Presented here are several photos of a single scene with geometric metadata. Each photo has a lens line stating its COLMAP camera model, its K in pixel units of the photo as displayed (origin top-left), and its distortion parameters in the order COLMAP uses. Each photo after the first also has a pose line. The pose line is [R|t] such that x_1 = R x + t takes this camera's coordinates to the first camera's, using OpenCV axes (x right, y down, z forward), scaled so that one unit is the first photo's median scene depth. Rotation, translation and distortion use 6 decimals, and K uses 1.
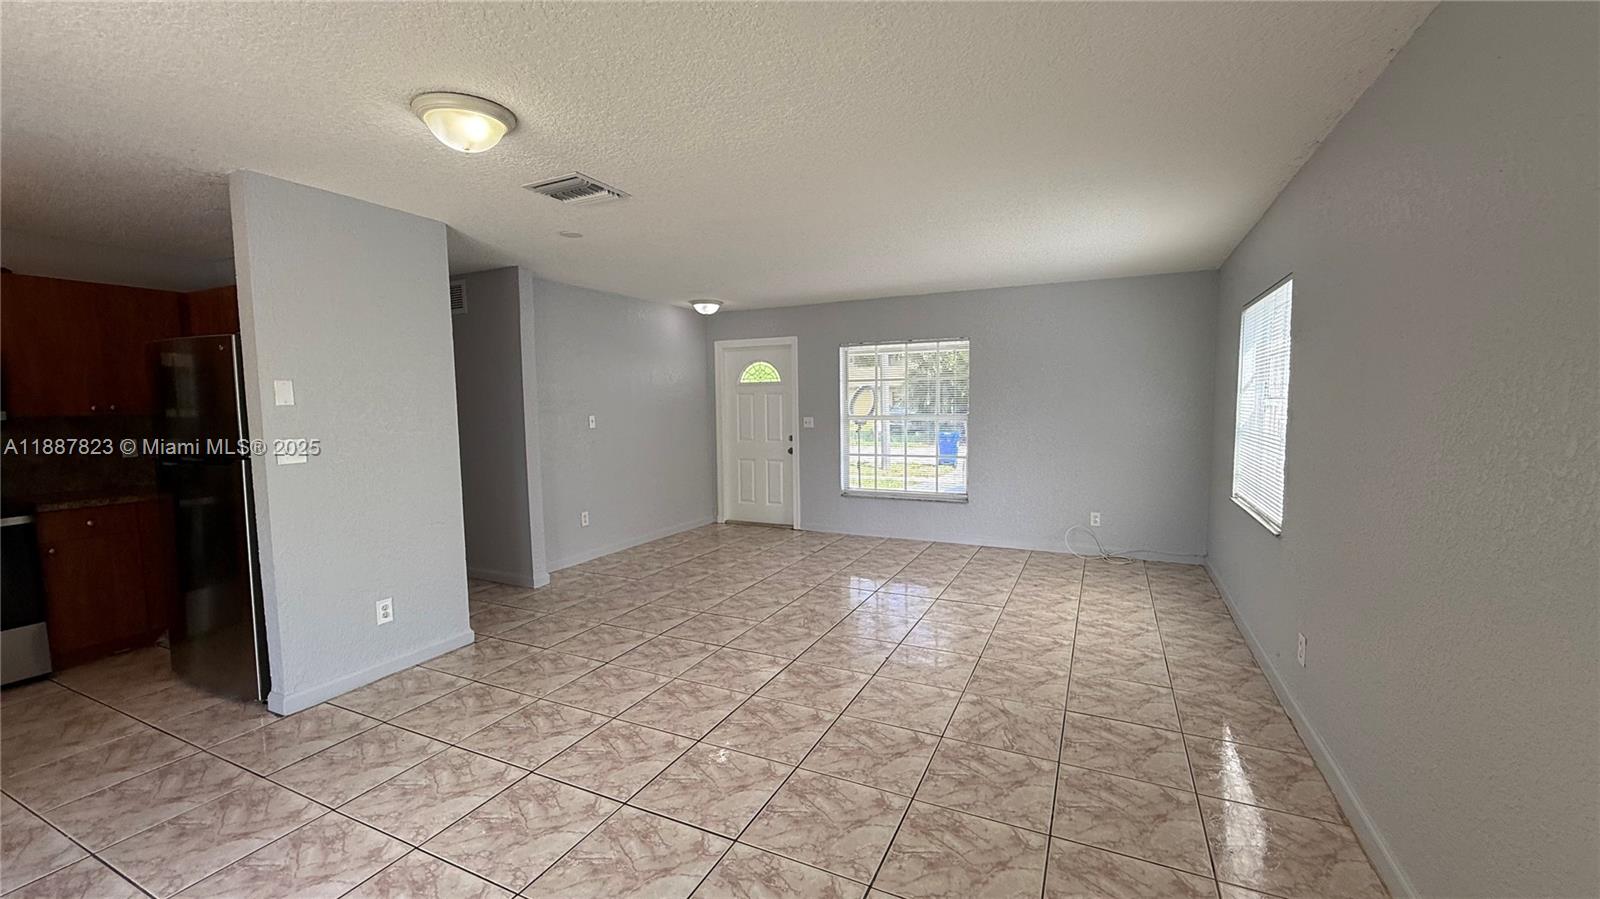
lens RADIAL K [[638.1, 0, 798.7], [0, 638.1, 451.4], [0, 0, 1]] dist [0.000317, -0.000200]
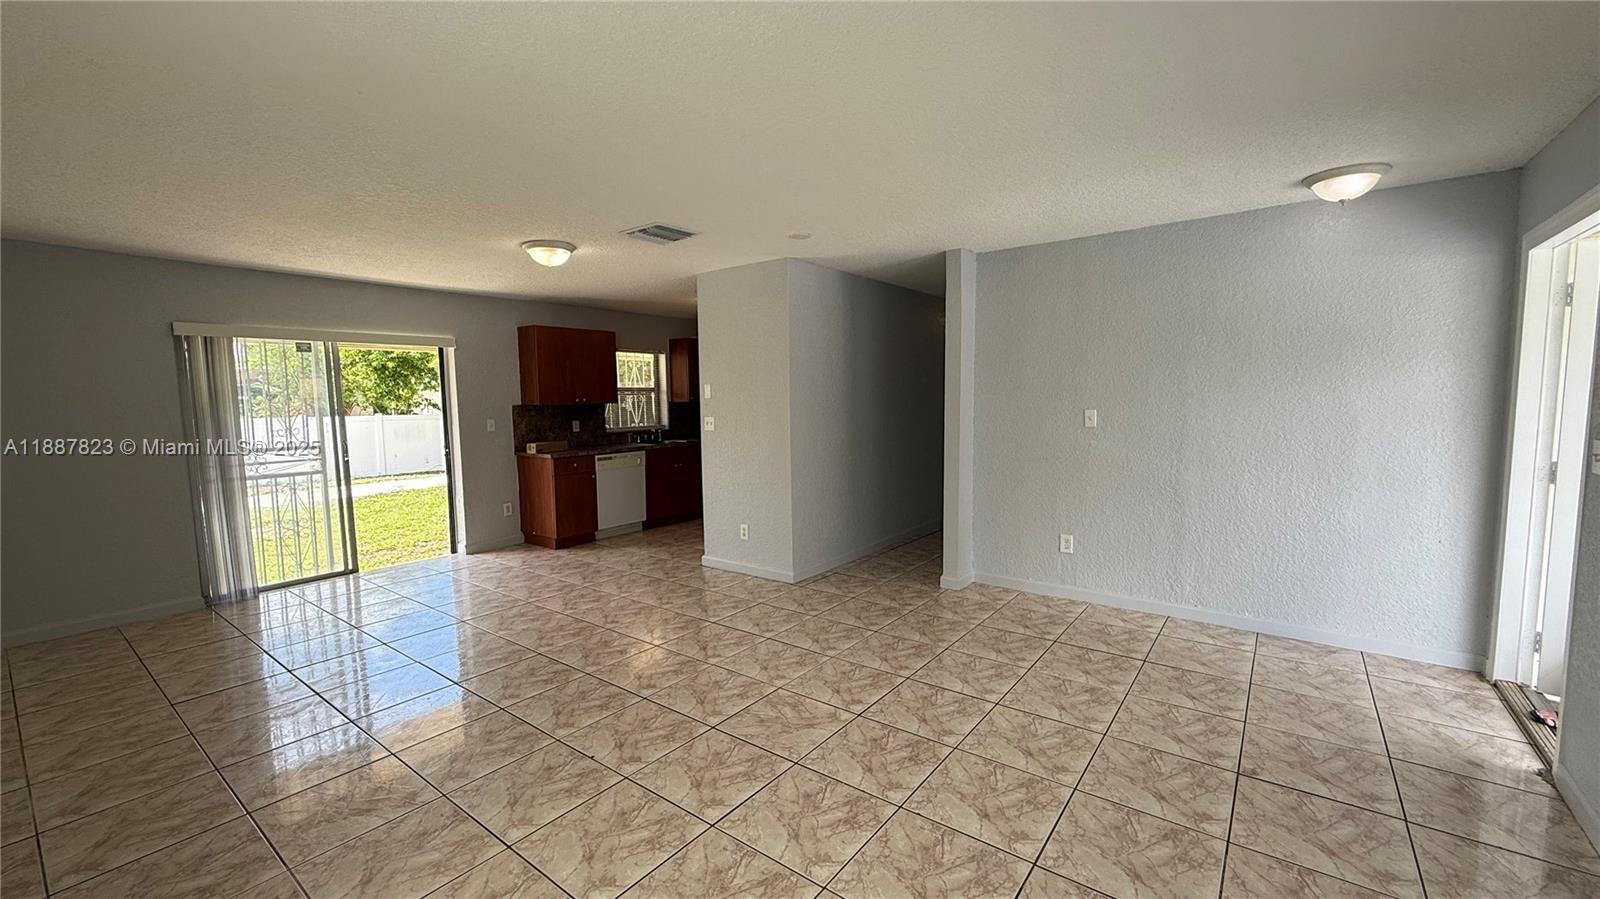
lens RADIAL K [[638.1, 0, 798.8], [0, 638.1, 448.4], [0, 0, 1]] dist [0.000317, -0.000200]
pose [[-0.205592, 0.094315, -0.974082, 0.800692], [-0.058398, 0.992389, 0.108414, -0.123889], [0.976894, 0.079173, -0.198520, 1.409097]]
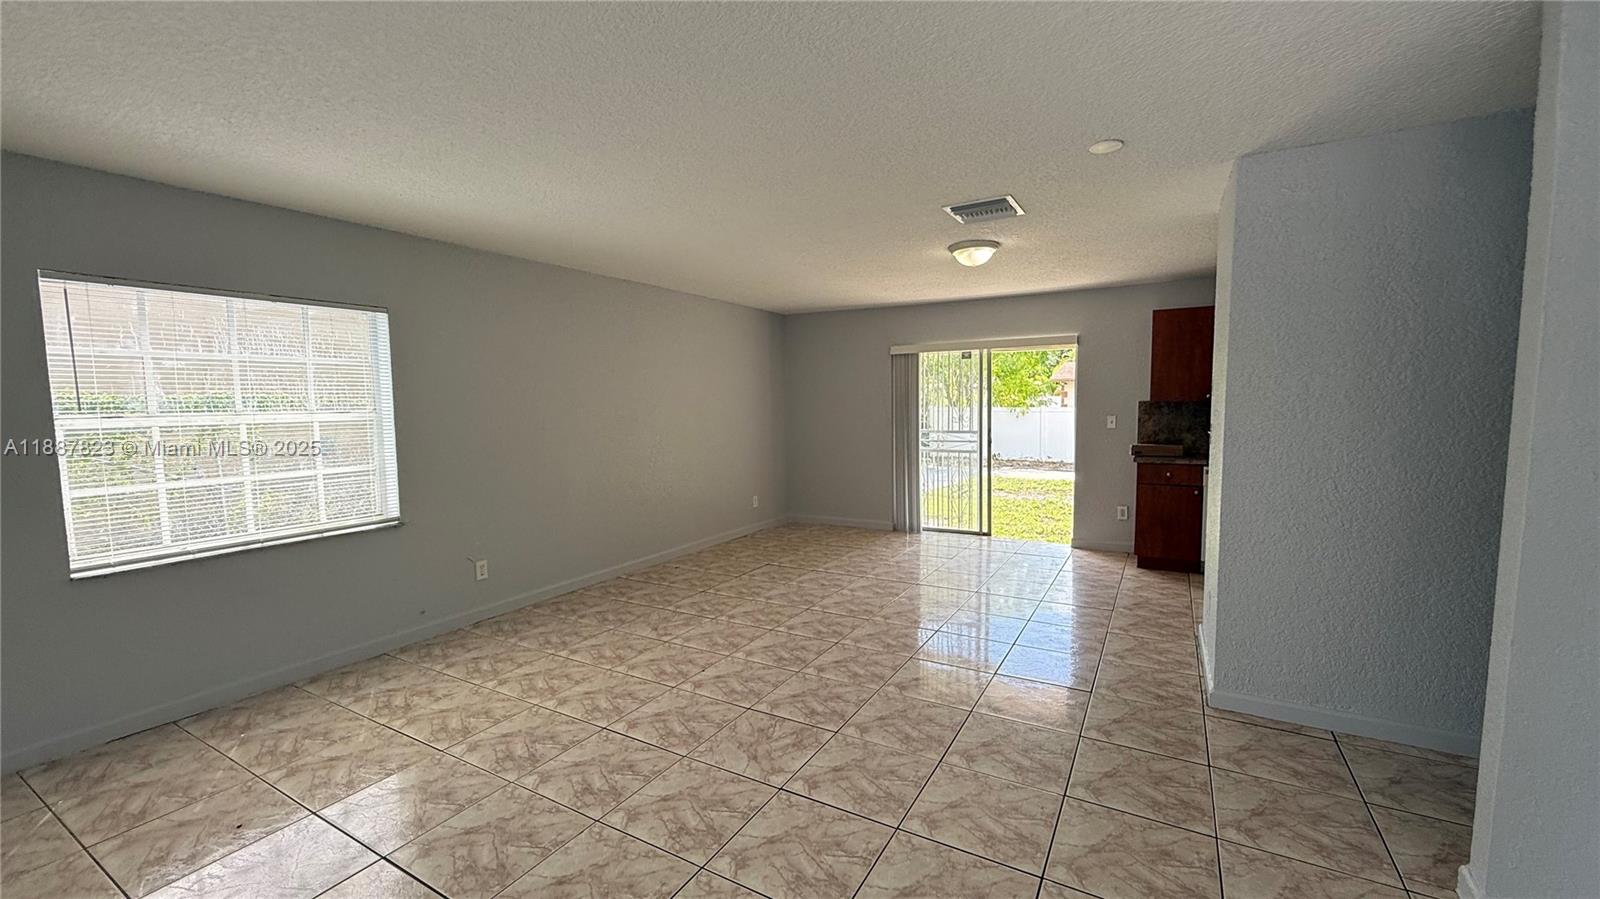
lens RADIAL K [[638.1, 0, 799.3], [0, 638.1, 451.4], [0, 0, 1]] dist [0.000317, -0.000200]
pose [[-0.996691, 0.019365, 0.078944, -0.094841], [0.031544, 0.987241, 0.156078, -0.159625], [-0.074914, 0.158051, -0.984585, 1.979139]]
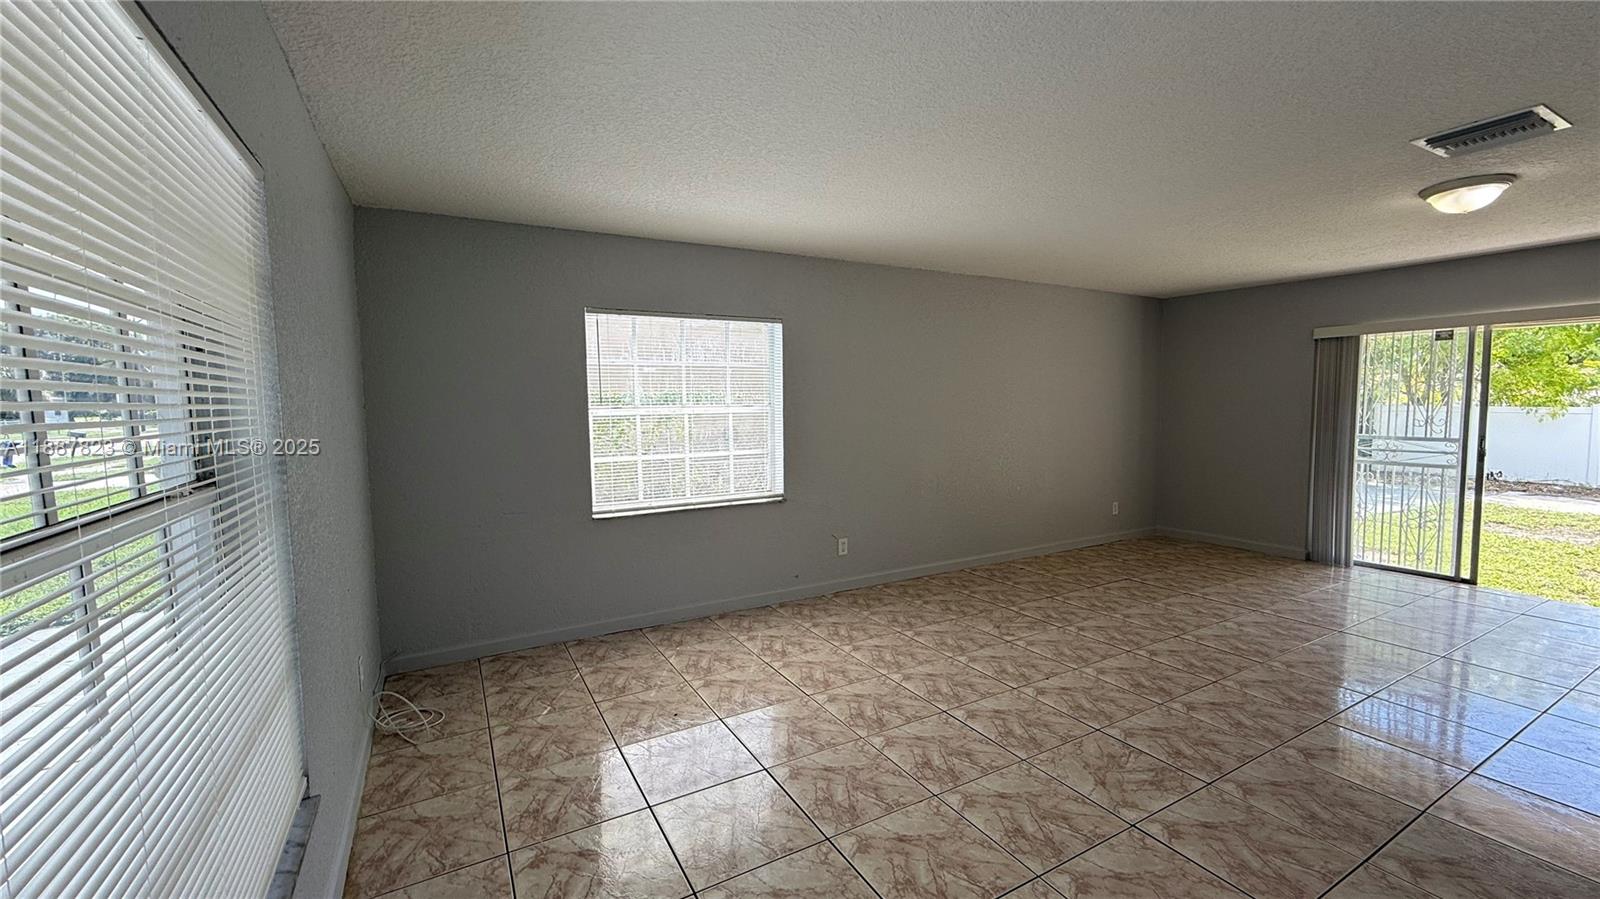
lens RADIAL K [[638.1, 0, 798.8], [0, 638.1, 450.8], [0, 0, 1]] dist [0.000317, -0.000200]
pose [[-0.819537, -0.023930, 0.572527, -0.094003], [0.065370, 0.988701, 0.134898, -0.160931], [-0.569286, 0.147980, -0.808712, 1.996701]]
